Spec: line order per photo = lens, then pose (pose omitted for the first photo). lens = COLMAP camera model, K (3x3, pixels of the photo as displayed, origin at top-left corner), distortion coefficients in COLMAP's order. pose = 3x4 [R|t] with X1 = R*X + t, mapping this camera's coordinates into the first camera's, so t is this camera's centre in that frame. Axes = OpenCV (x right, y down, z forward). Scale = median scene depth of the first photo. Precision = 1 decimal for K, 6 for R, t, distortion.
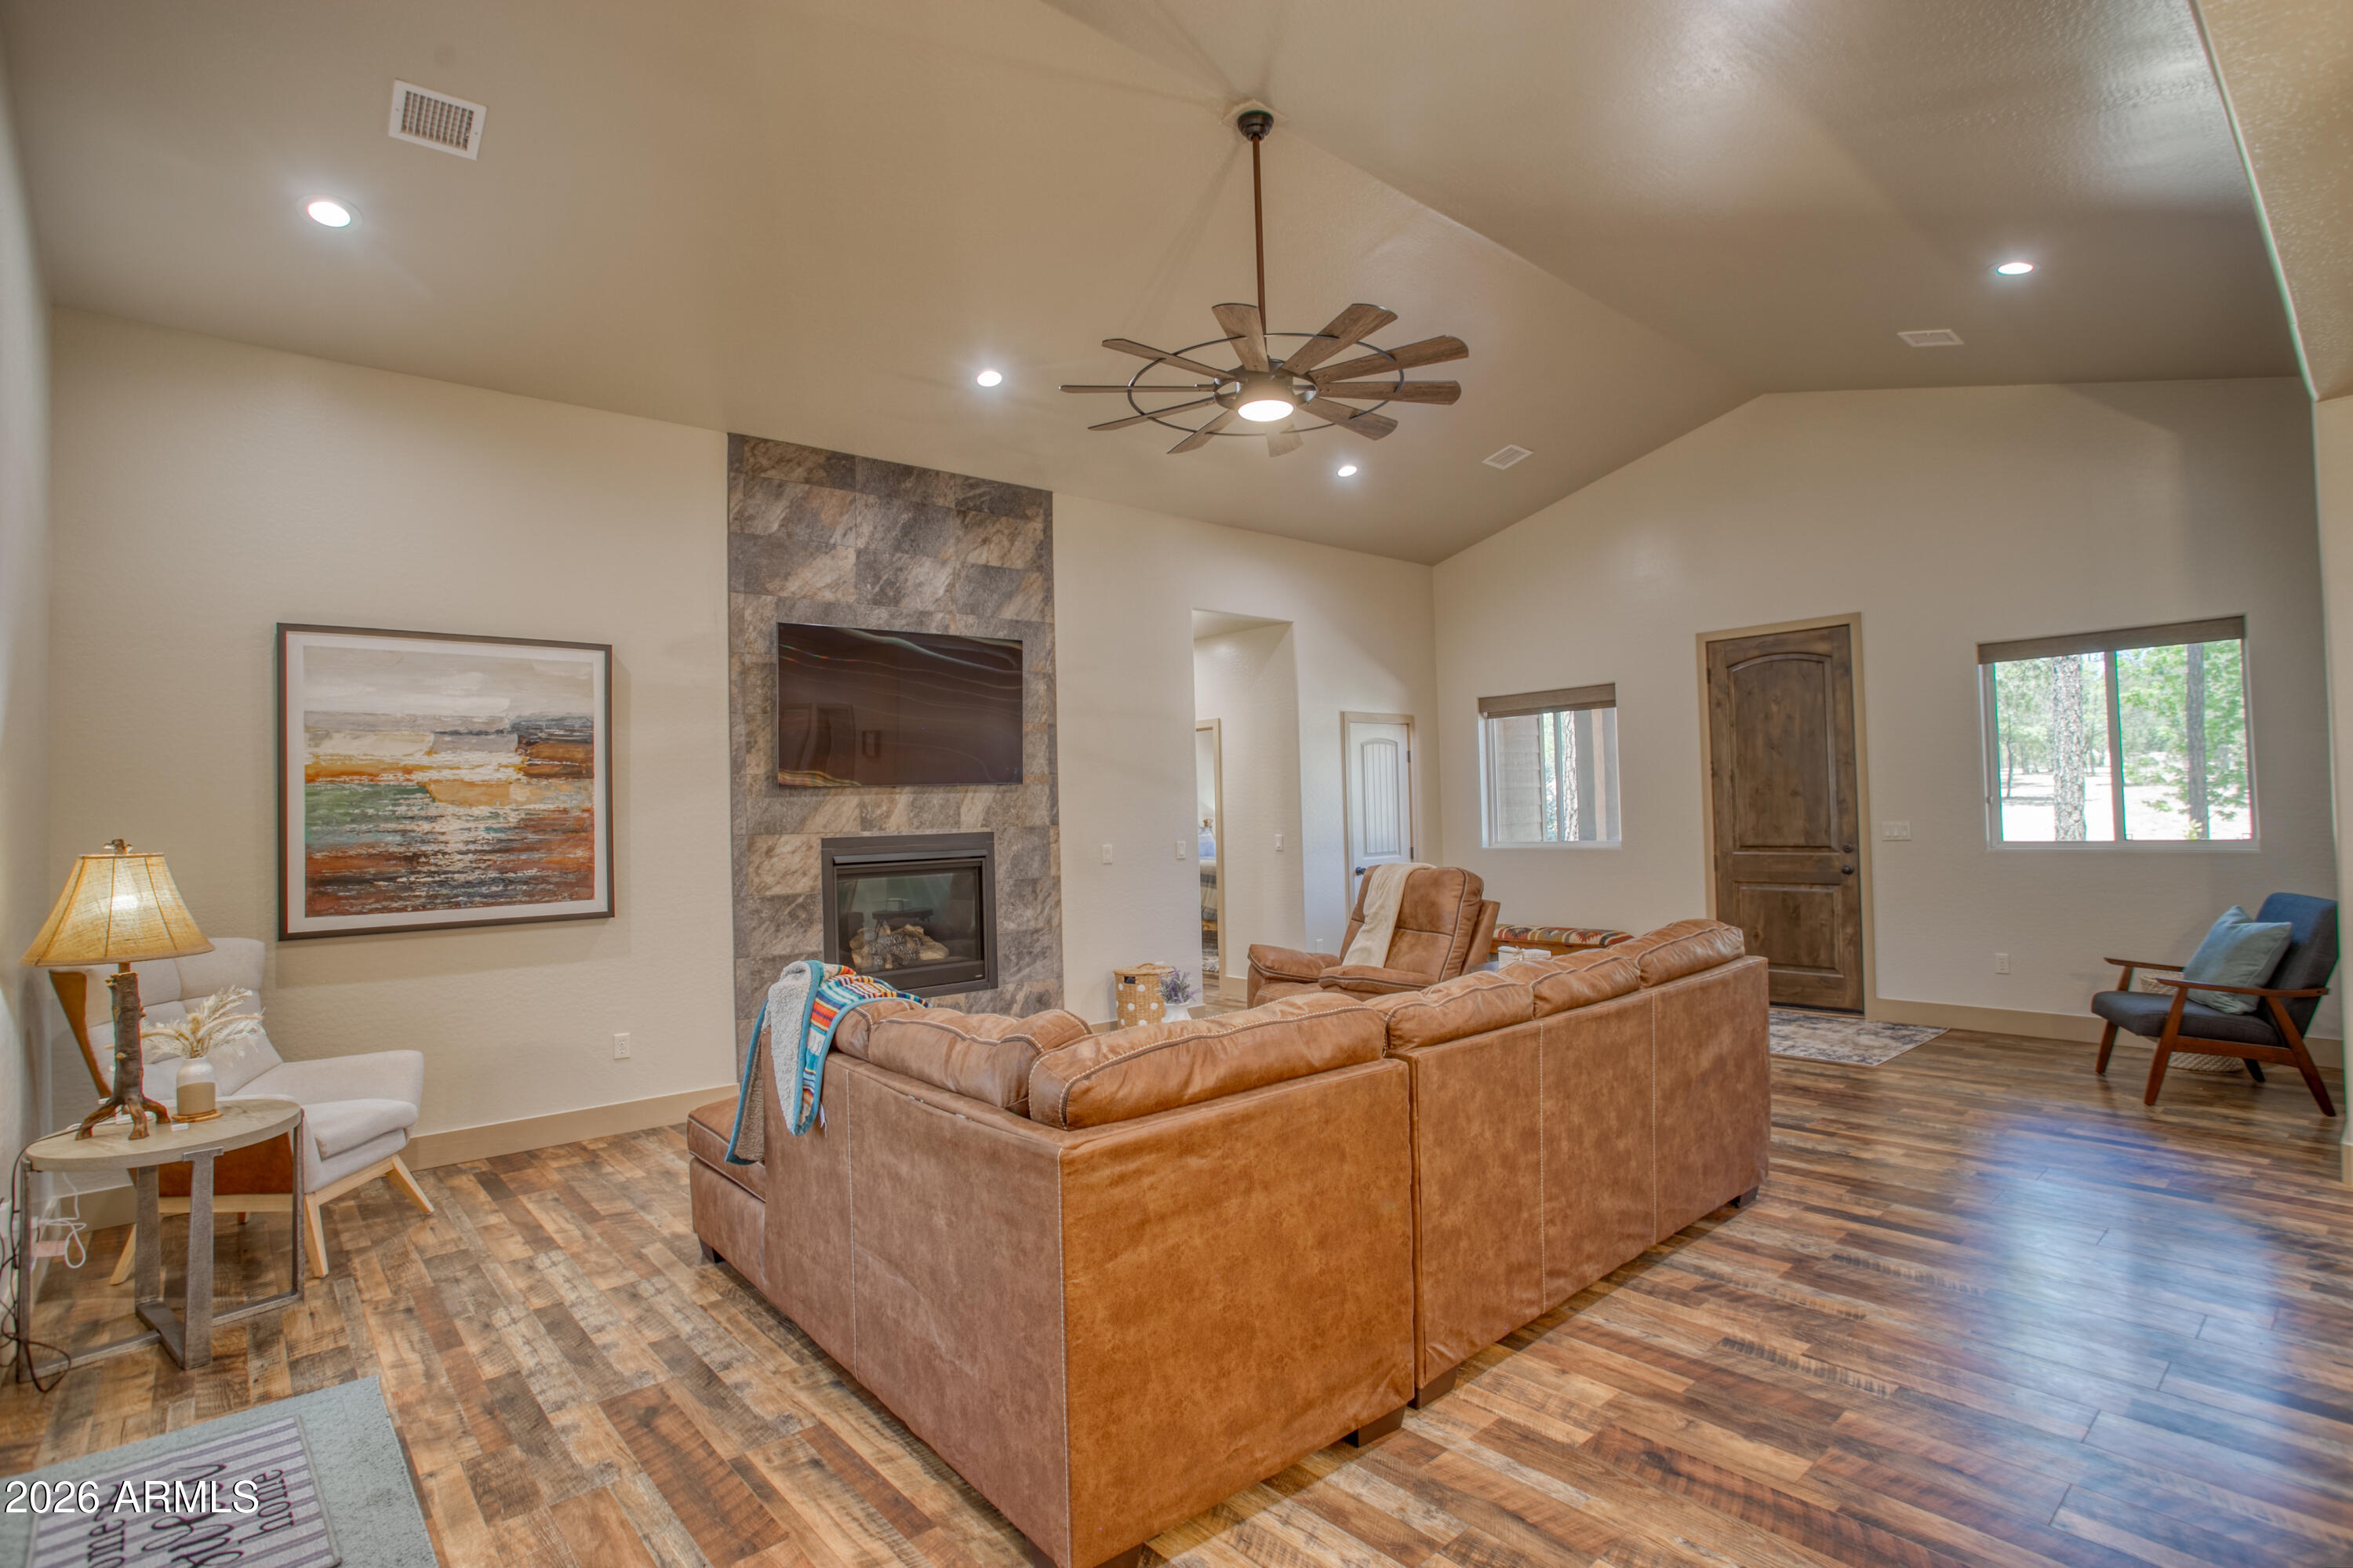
lens RADIAL K [[1158.4, 0, 1183.8], [0, 1158.4, 782.1], [0, 0, 1]] dist [-0.096664, 0.060901]
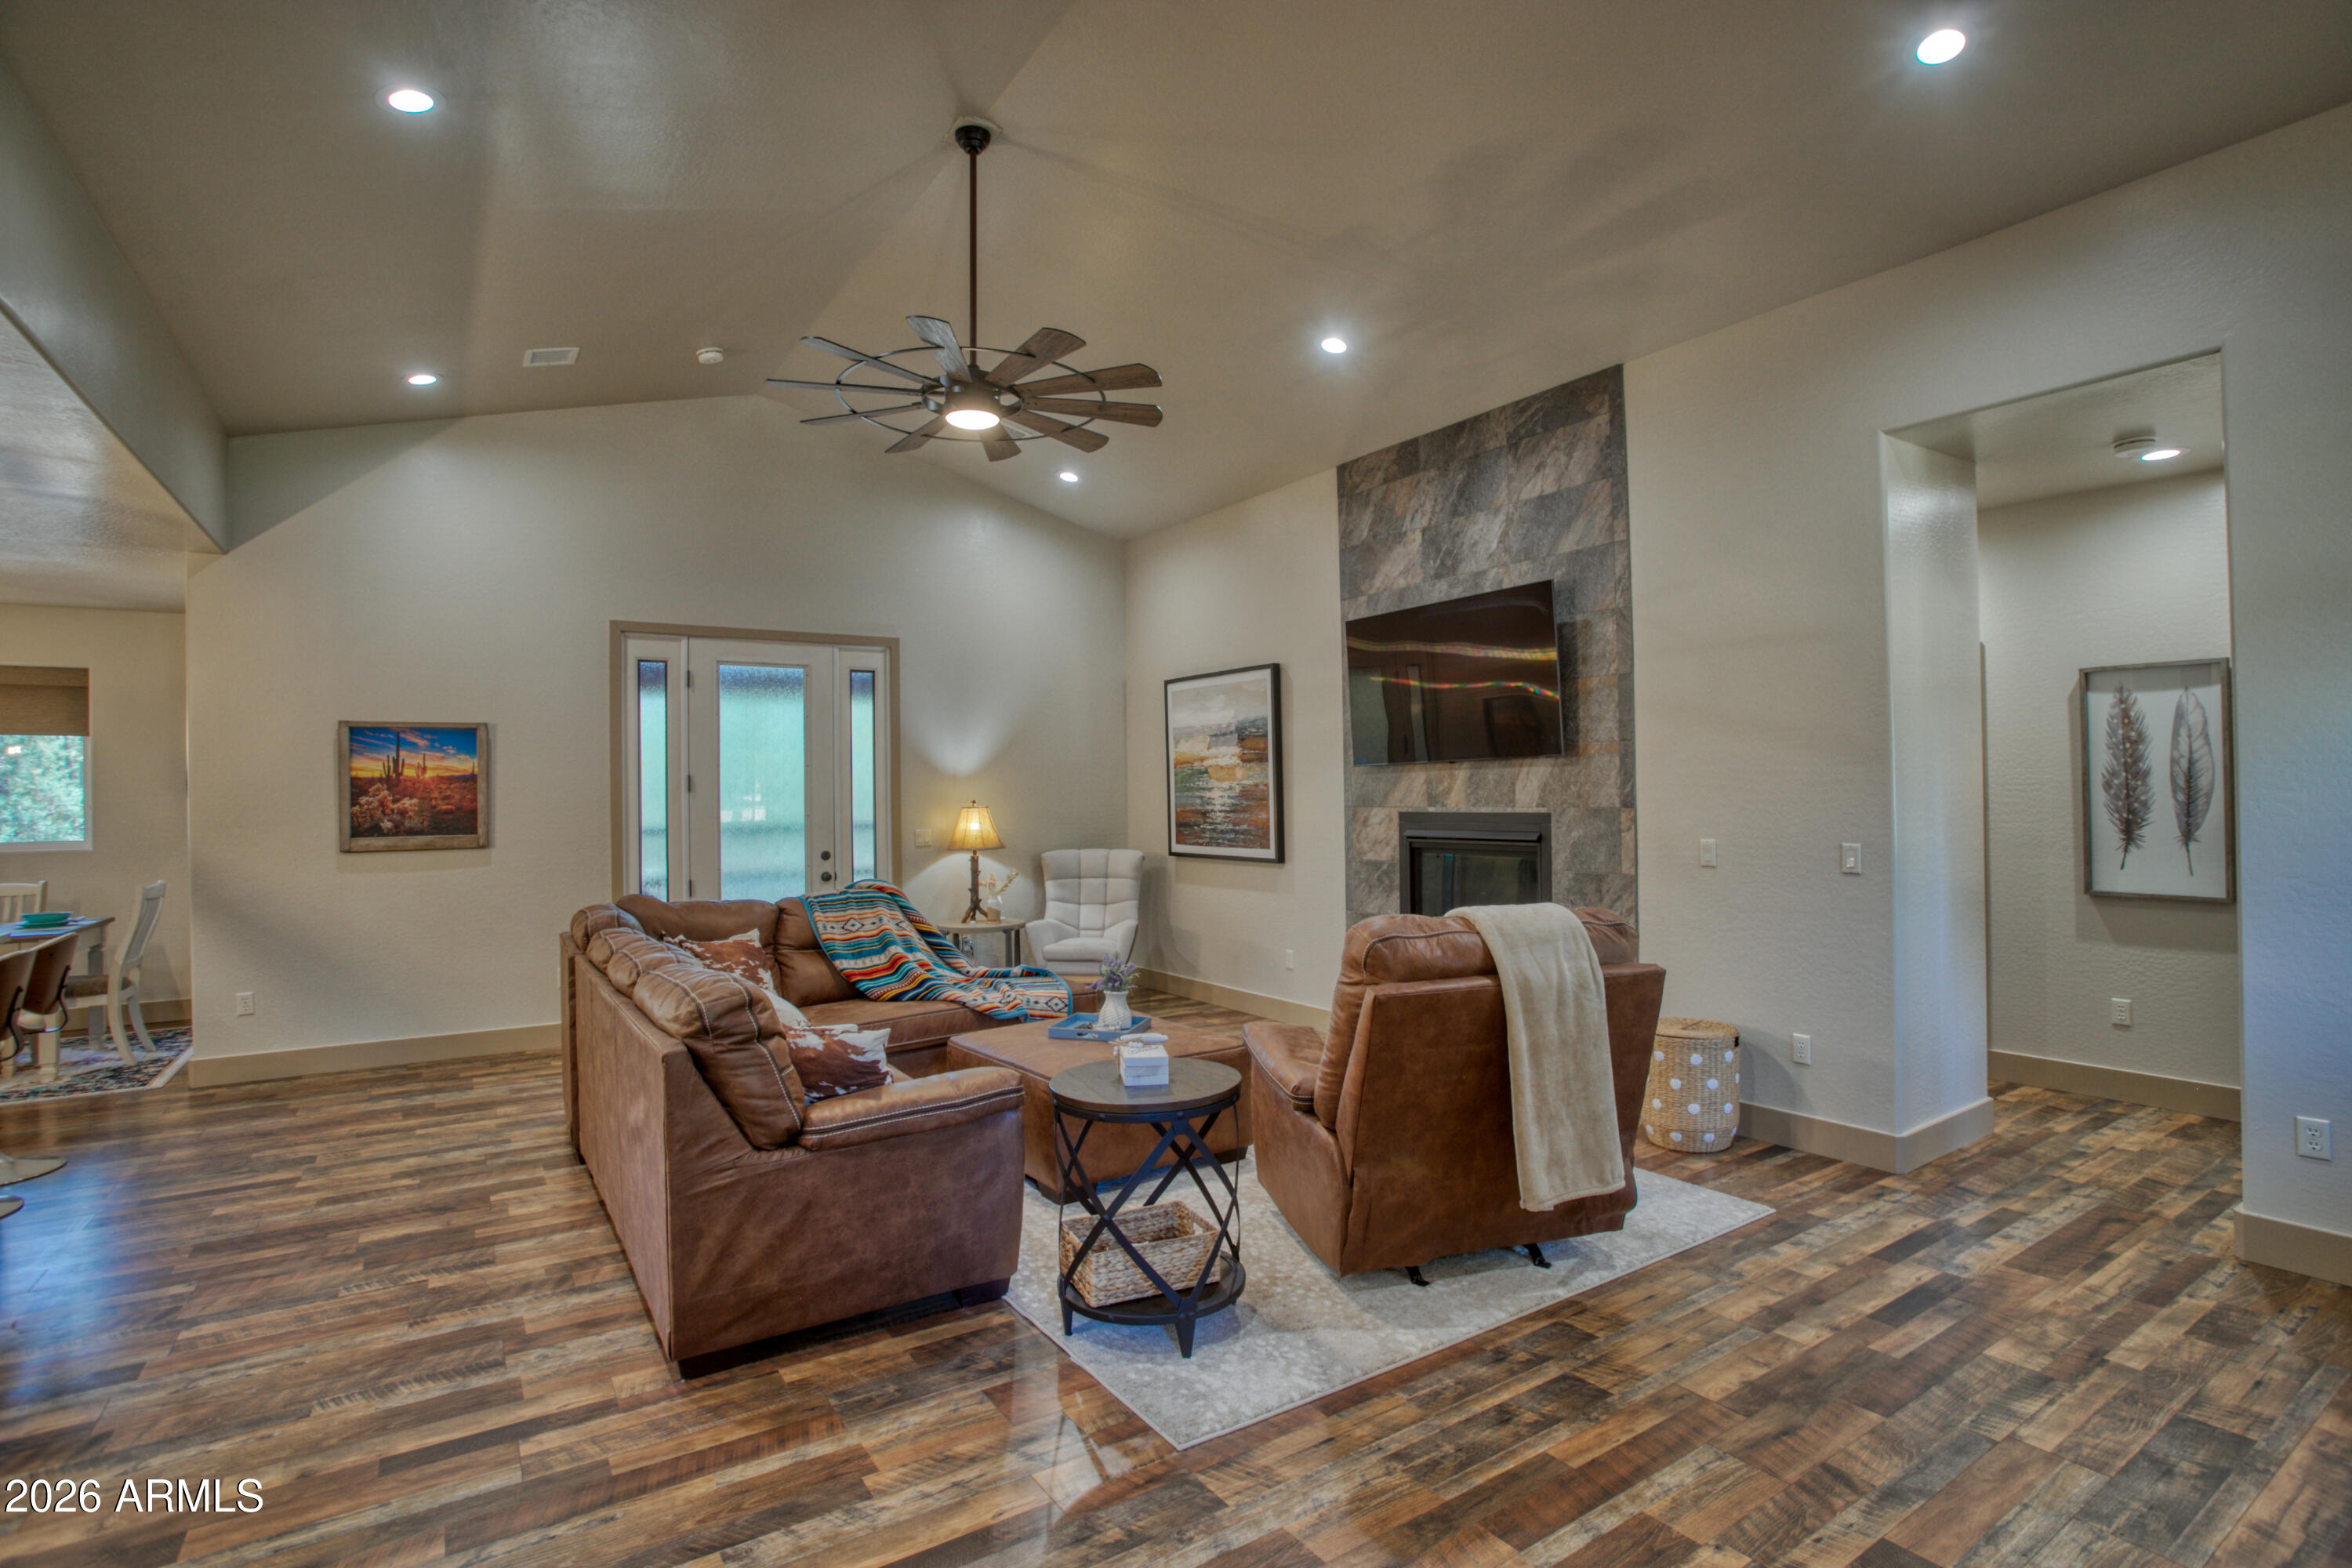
lens RADIAL K [[1145.4, 0, 1185.0], [0, 1145.4, 778.8], [0, 0, 1]] dist [-0.075083, 0.030141]
pose [[-0.130879, 0.017173, -0.991250, 0.771520], [0.041524, 0.999068, 0.011826, -0.002896], [0.990528, -0.039613, -0.131470, 0.948714]]
